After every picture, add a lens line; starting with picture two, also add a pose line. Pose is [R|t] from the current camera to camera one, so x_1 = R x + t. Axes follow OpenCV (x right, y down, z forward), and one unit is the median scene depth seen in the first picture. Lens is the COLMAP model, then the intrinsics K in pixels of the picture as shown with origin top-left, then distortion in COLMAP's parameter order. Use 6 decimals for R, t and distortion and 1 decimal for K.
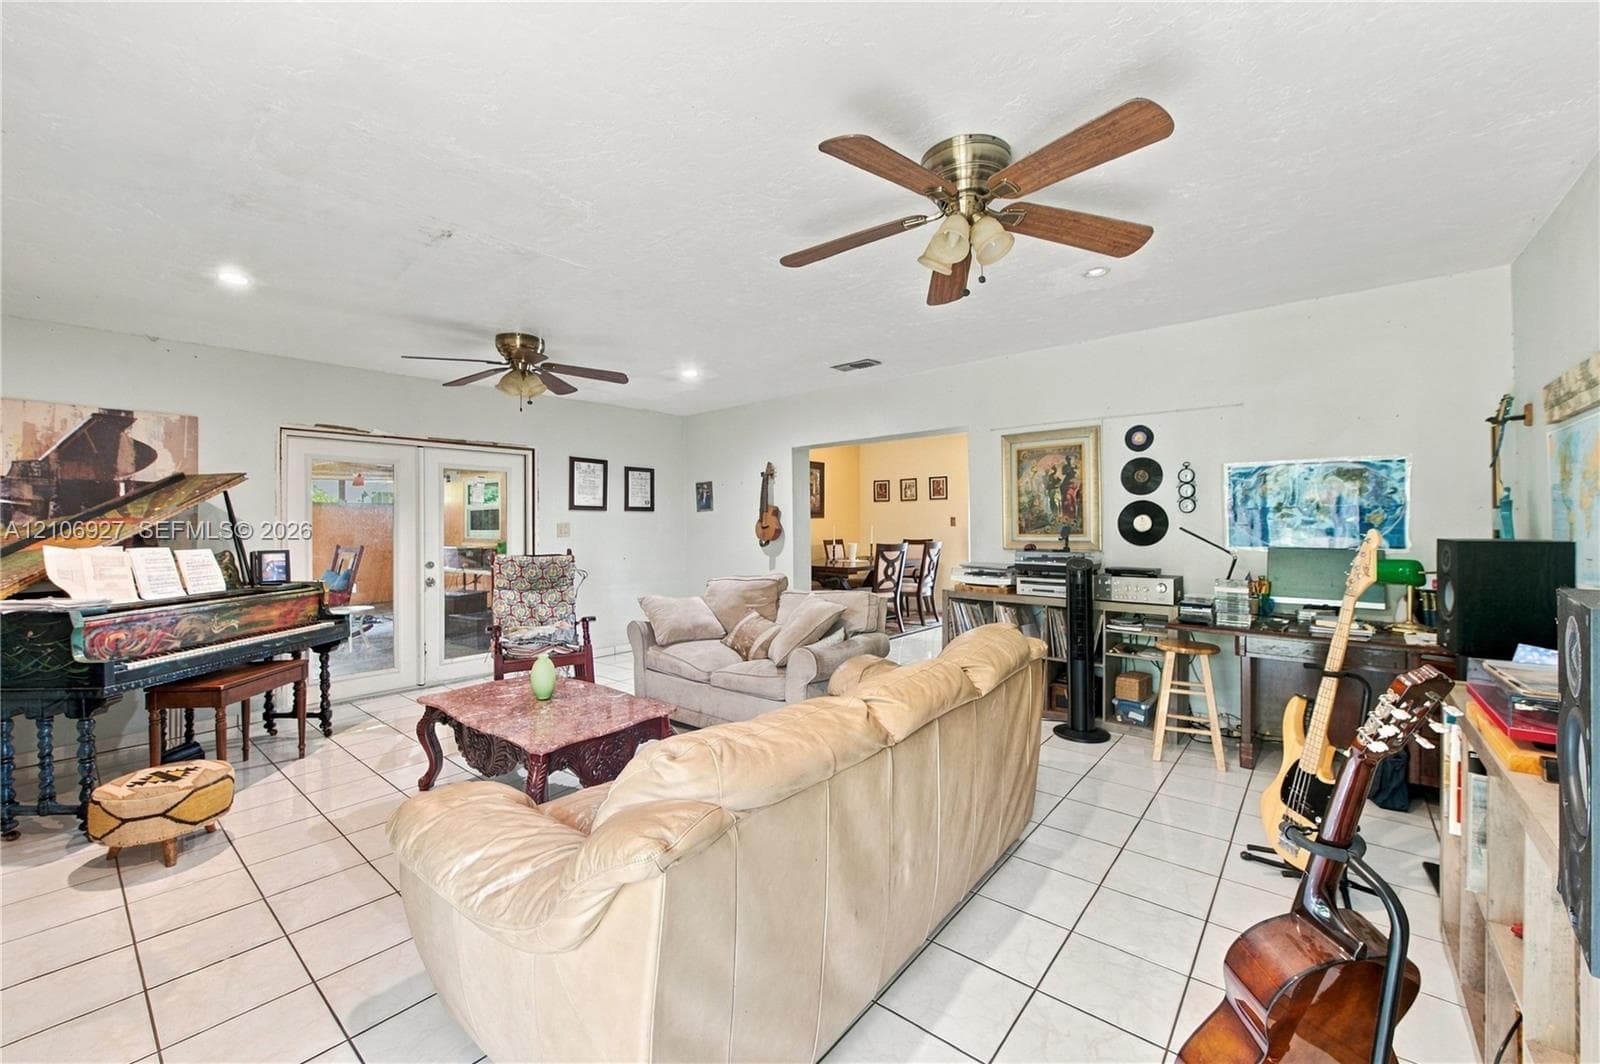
lens RADIAL K [[639.7, 0, 799.4], [0, 639.7, 515.9], [0, 0, 1]] dist [0.010797, 0.000275]
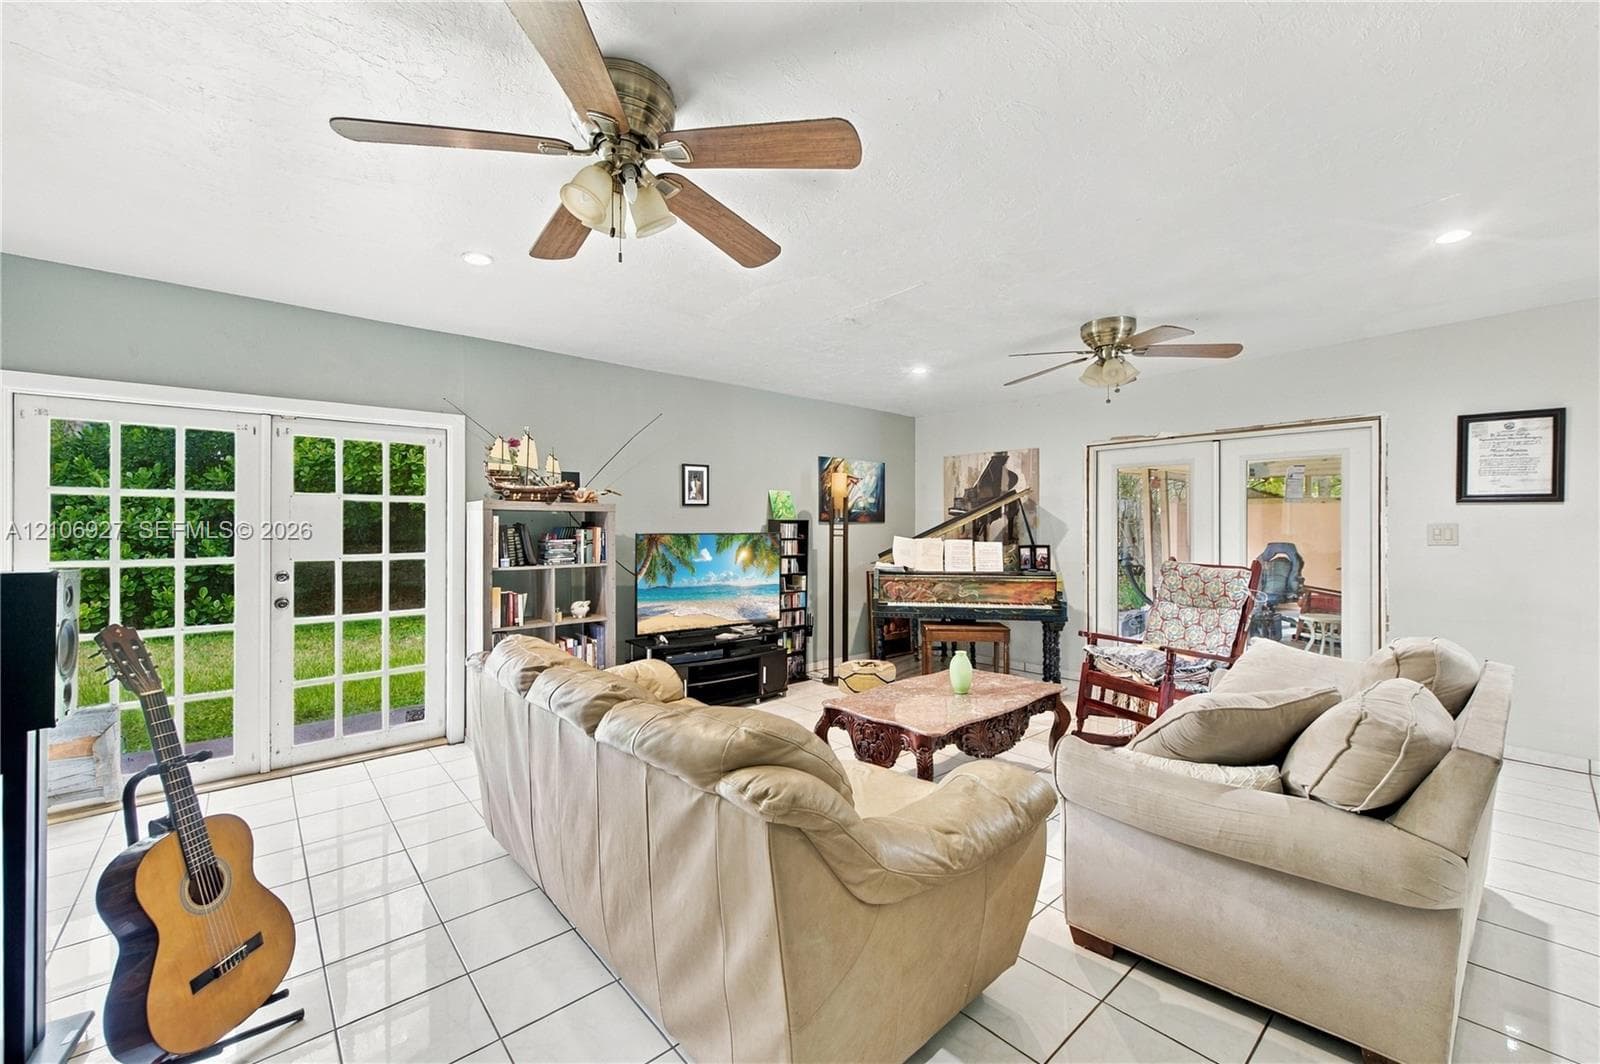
lens RADIAL K [[639.7, 0, 785.0], [0, 639.7, 522.8], [0, 0, 1]] dist [0.010797, 0.000275]
pose [[-0.166209, 0.003561, -0.986084, 0.556897], [0.014581, 0.999893, 0.001154, -0.000779], [0.985983, -0.014186, -0.166243, 0.715174]]
